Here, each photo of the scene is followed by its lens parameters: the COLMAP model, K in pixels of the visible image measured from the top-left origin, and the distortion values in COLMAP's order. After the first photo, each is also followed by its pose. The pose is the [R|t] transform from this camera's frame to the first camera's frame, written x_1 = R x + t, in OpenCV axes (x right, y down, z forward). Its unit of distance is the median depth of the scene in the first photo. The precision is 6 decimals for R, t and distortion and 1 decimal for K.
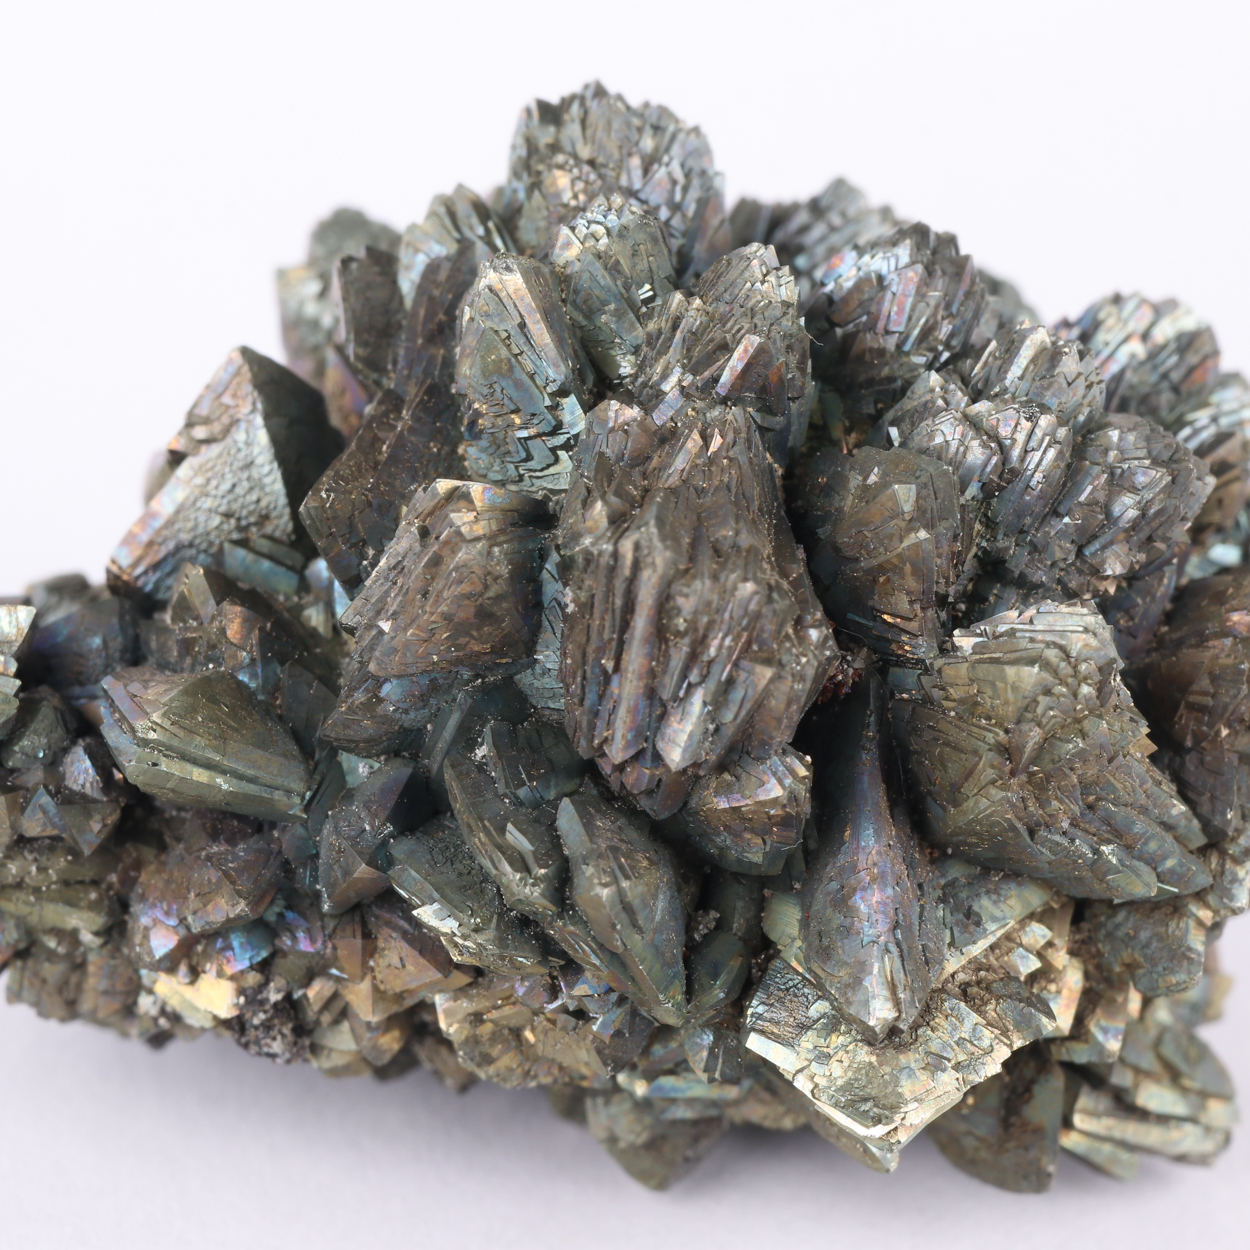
lens RADIAL K [[8112.7, 0, 625.0], [0, 8112.7, 625.0], [0, 0, 1]] dist [0.099438, 3.451602]
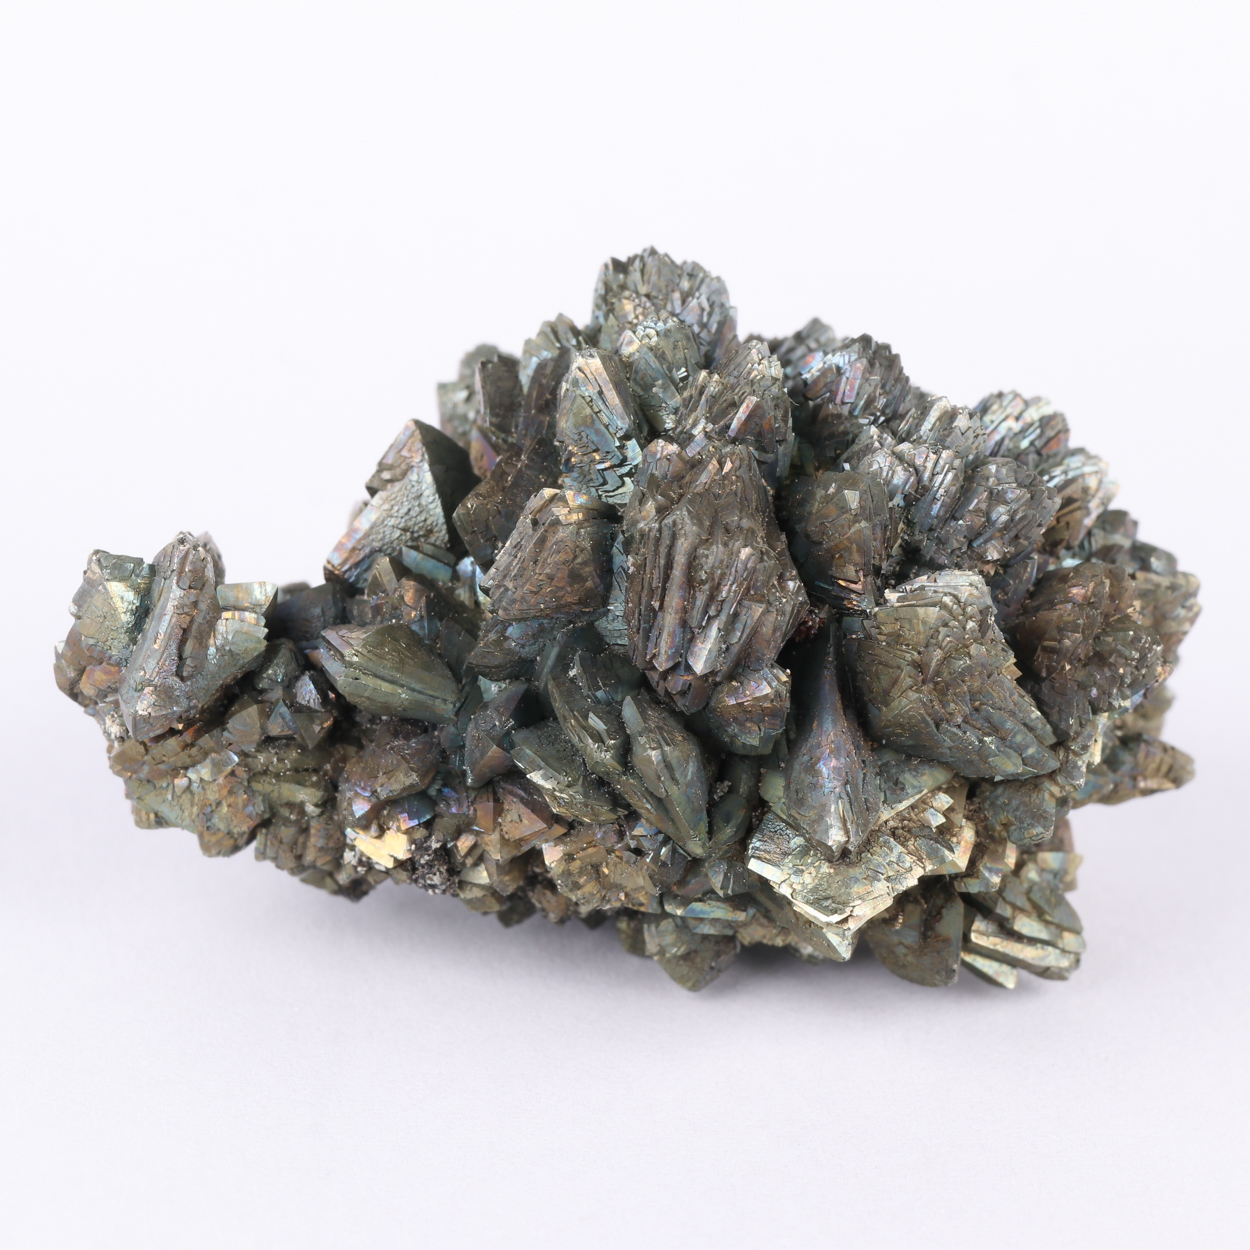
lens RADIAL K [[8112.7, 0, 625.0], [0, 8112.7, 625.0], [0, 0, 1]] dist [0.099438, 3.451602]
pose [[0.999853, 0.000077, -0.017172, 0.017821], [-0.001800, 0.994954, -0.100312, 0.157189], [0.017078, 0.100328, 0.994808, -0.499414]]
